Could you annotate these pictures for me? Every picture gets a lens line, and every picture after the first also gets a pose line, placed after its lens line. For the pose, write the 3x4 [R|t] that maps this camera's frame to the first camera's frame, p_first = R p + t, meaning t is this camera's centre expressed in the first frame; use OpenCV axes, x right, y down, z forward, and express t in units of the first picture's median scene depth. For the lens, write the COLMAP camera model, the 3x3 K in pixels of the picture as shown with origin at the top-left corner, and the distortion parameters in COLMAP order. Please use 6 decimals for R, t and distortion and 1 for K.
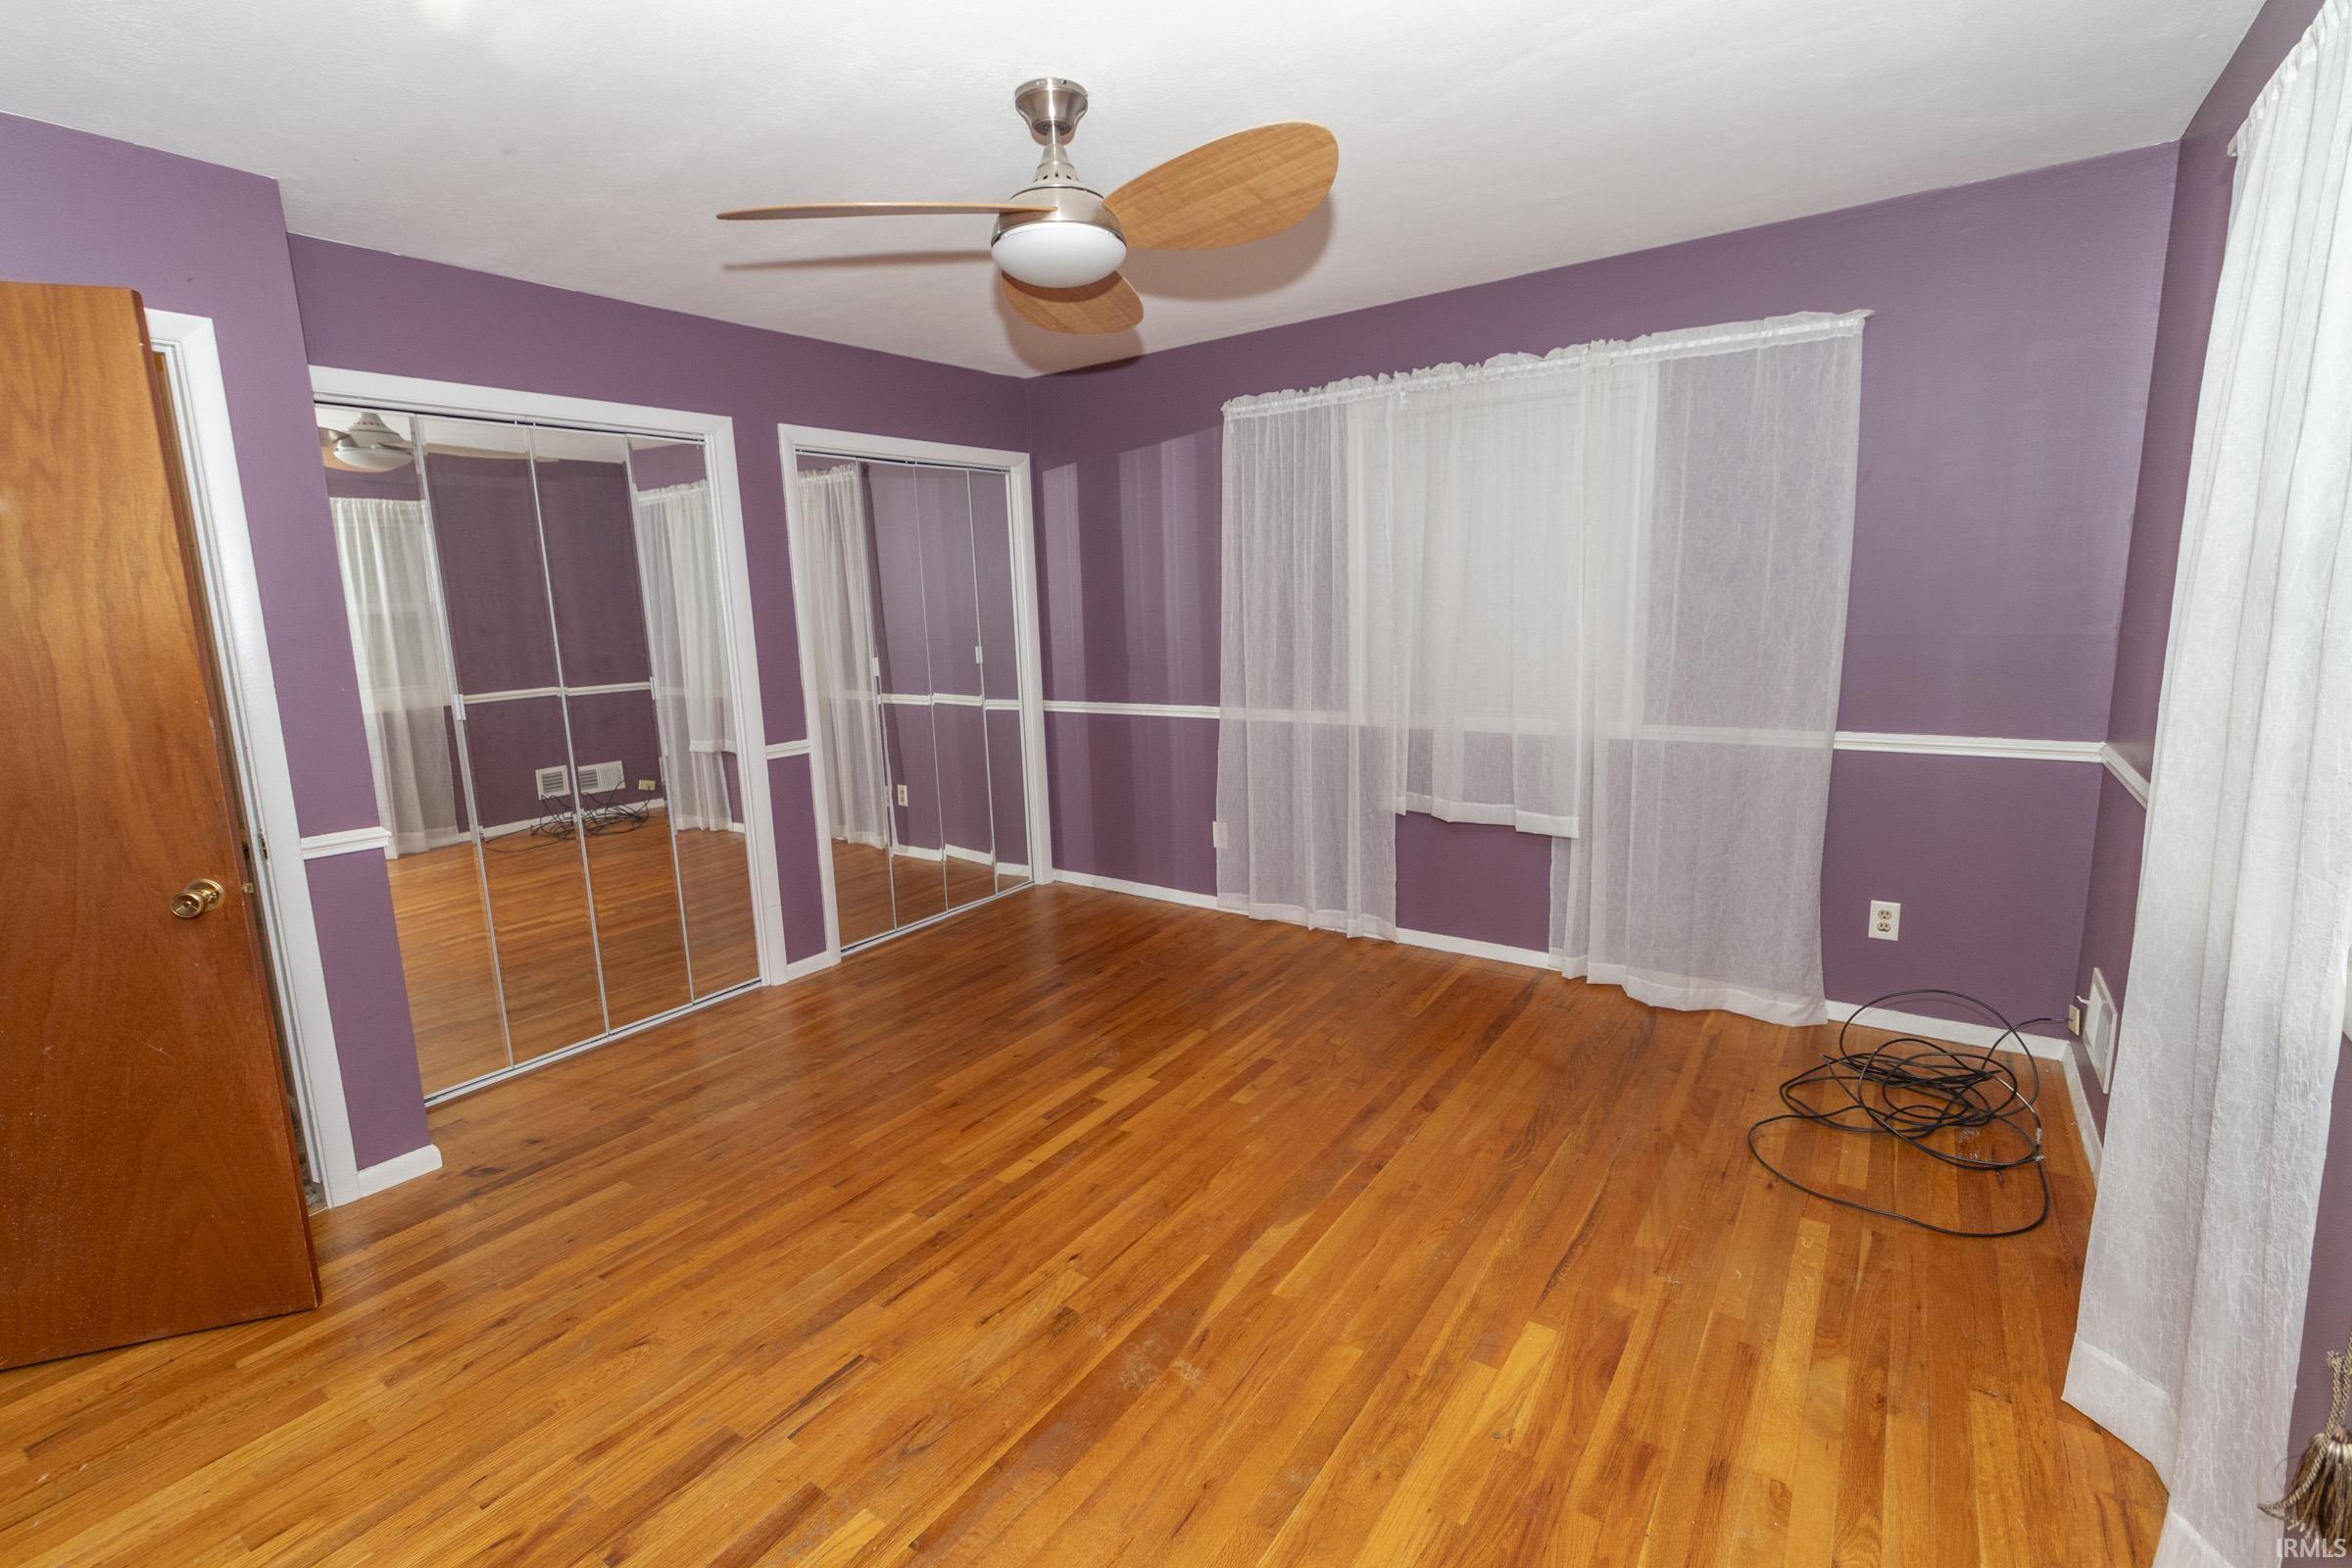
lens RADIAL K [[1026.3, 0, 1153.0], [0, 1026.3, 761.5], [0, 0, 1]] dist [0.010735, -0.000748]
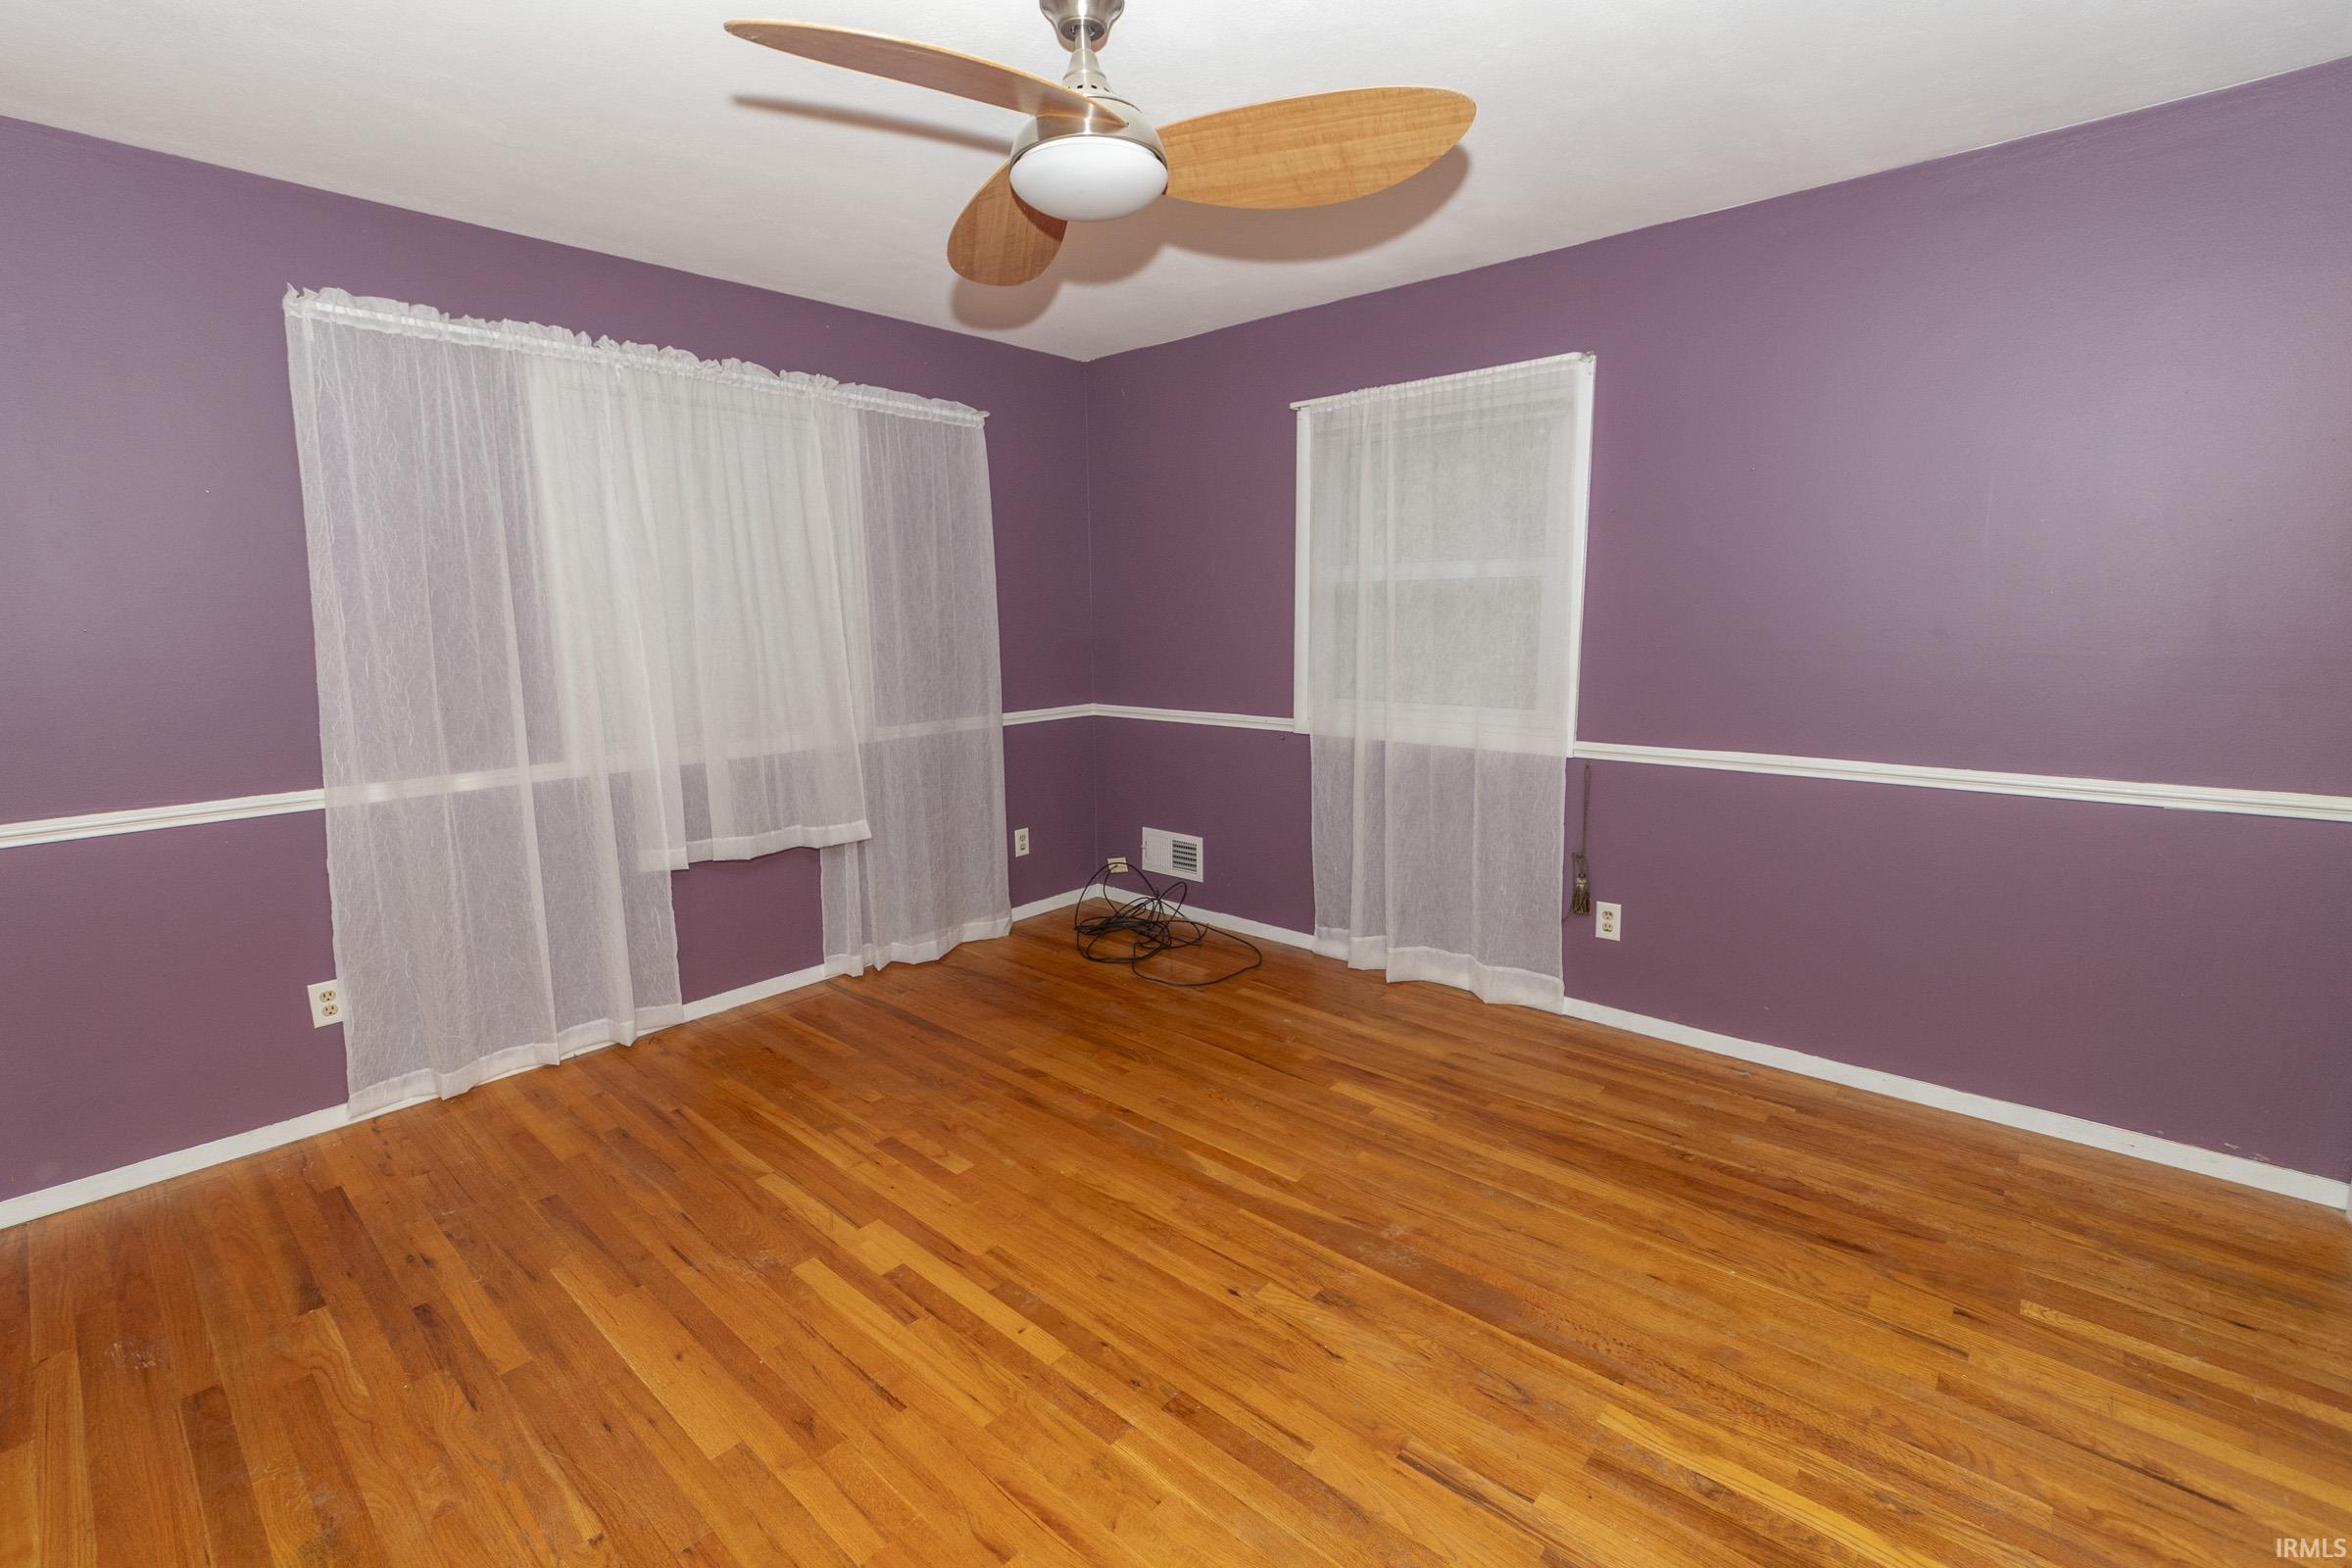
lens RADIAL K [[1026.3, 0, 1153.0], [0, 1026.3, 761.5], [0, 0, 1]] dist [0.010735, -0.000748]
pose [[0.111886, -0.119441, 0.986517, -0.794084], [0.166554, 0.980961, 0.099878, -0.081013], [-0.979664, 0.153133, 0.129649, 0.733354]]
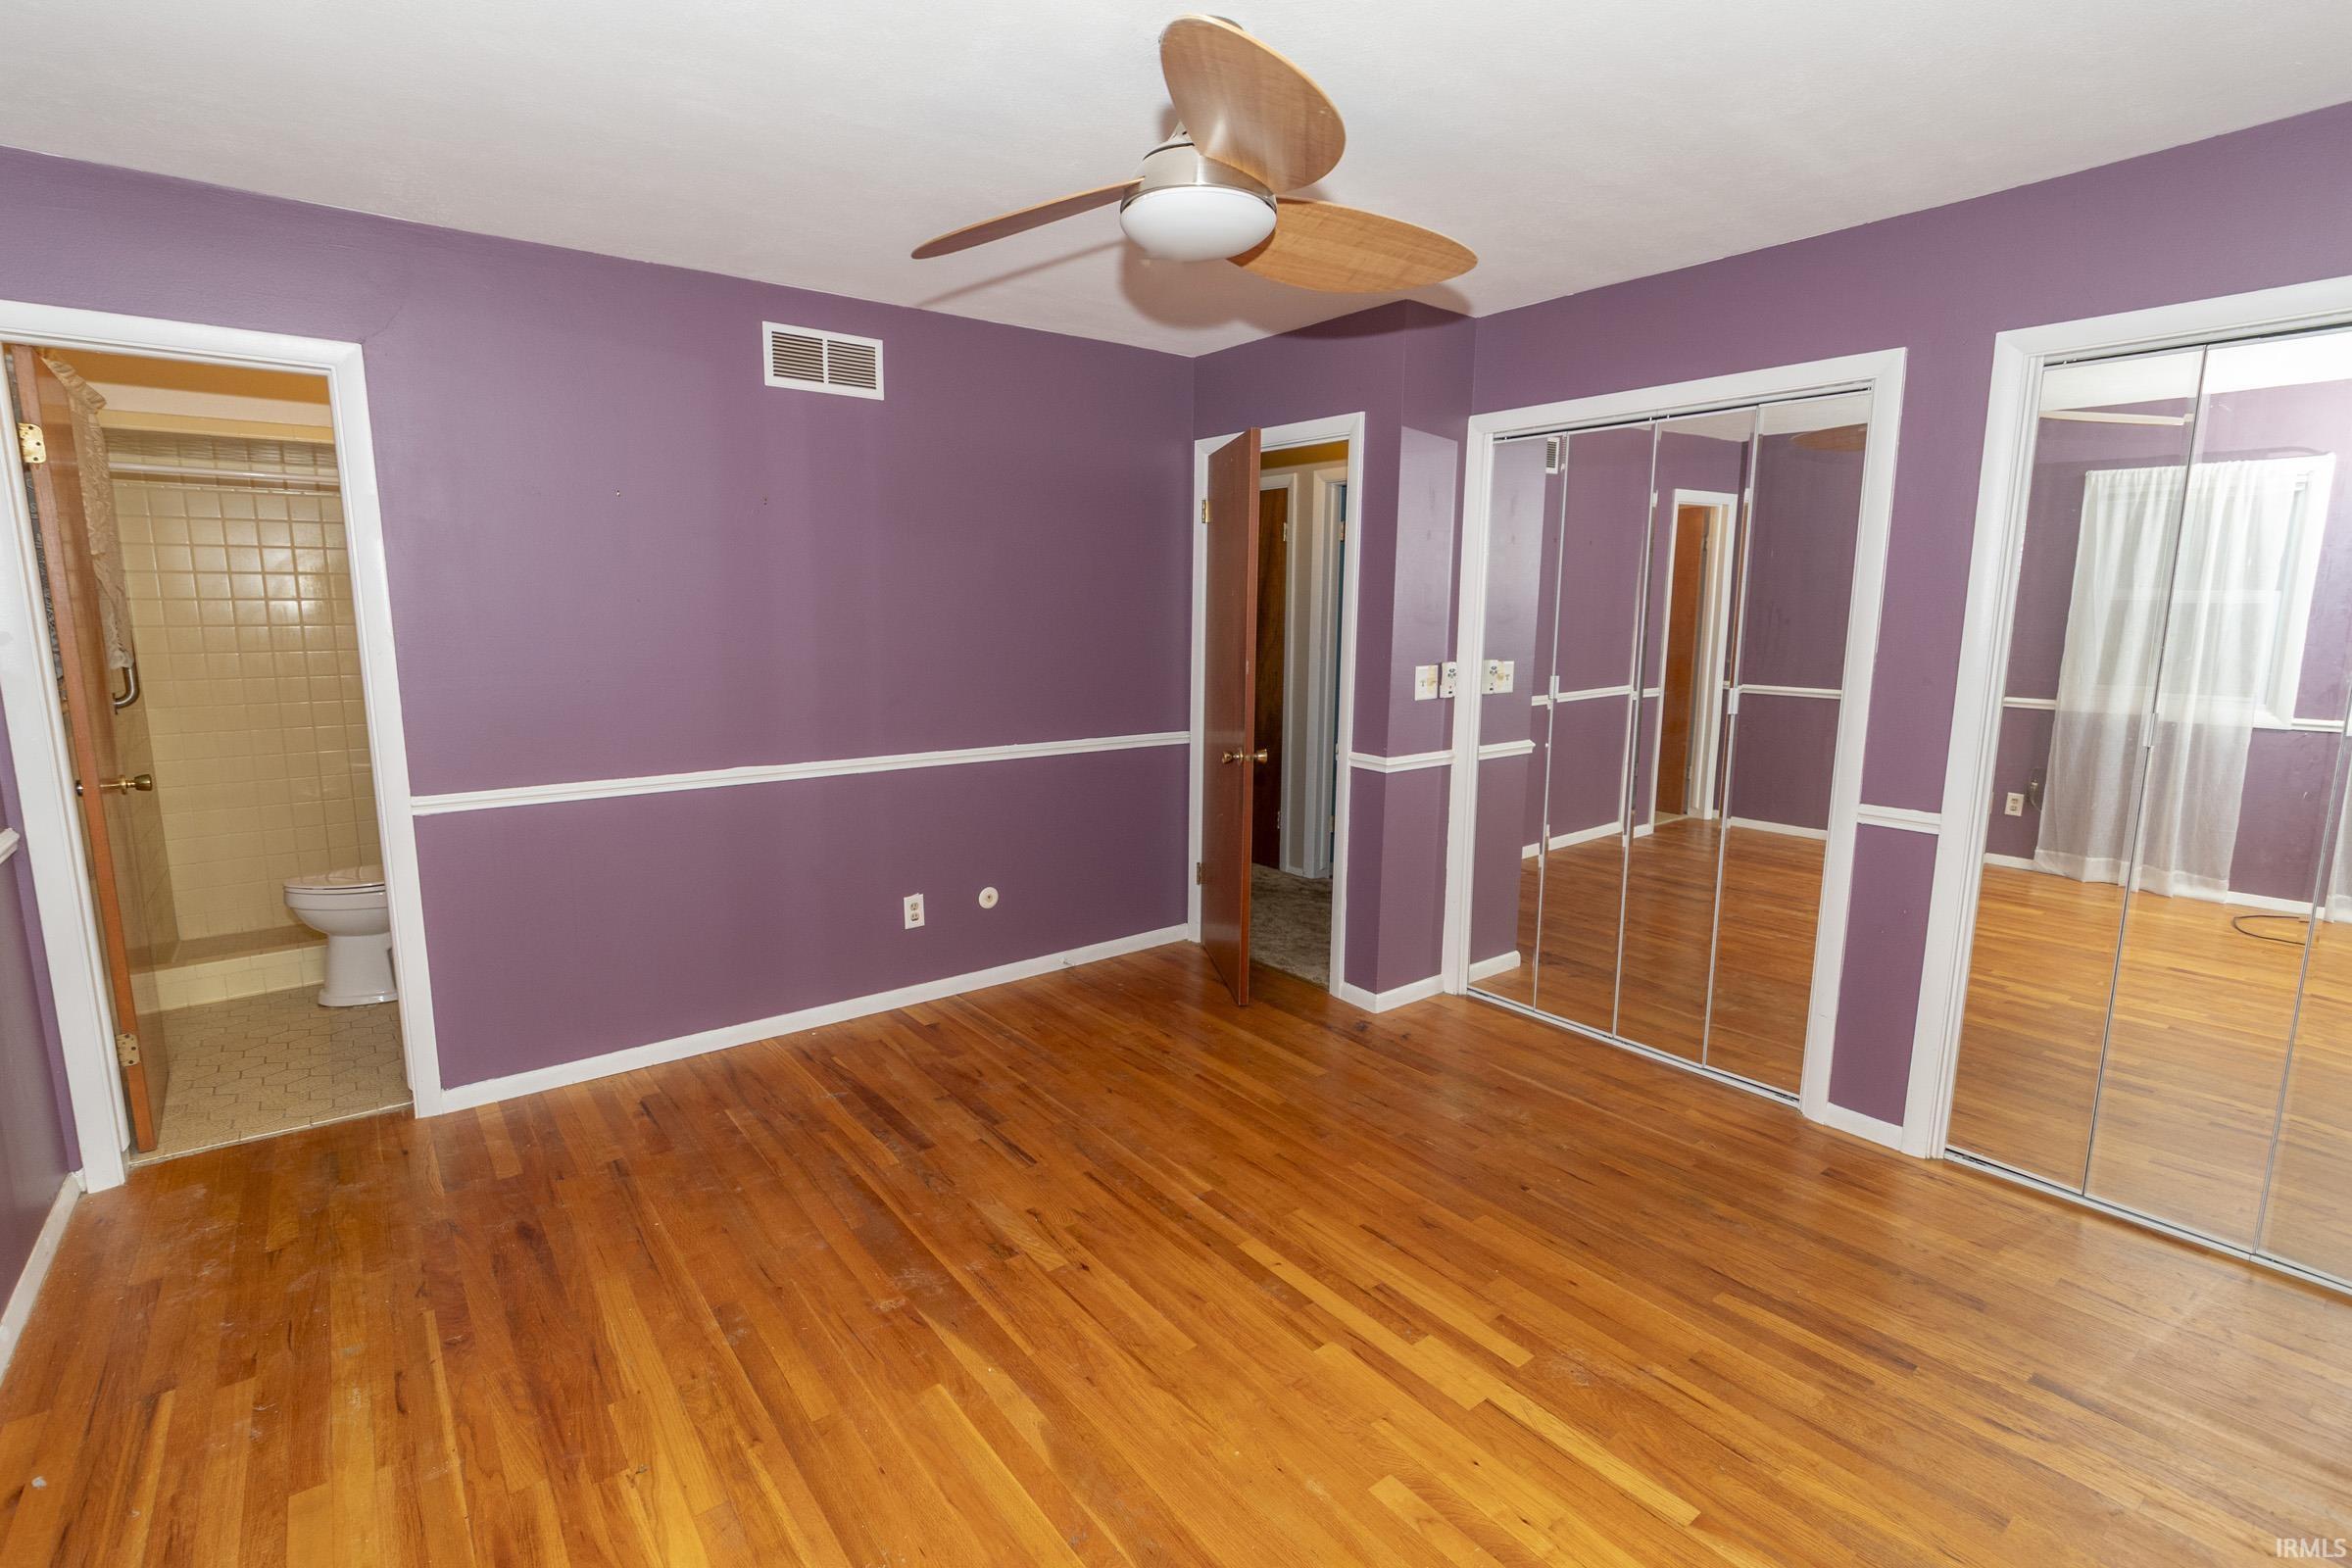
lens RADIAL K [[1092.4, 0, 1176.0], [0, 1092.4, 784.0], [0, 0, 1]] dist [0.014471, -0.000335]
pose [[-0.271627, 0.194980, -0.942445, 0.693352], [-0.145849, 0.959612, 0.240567, -0.211566], [0.951287, 0.202799, -0.232219, 1.037570]]
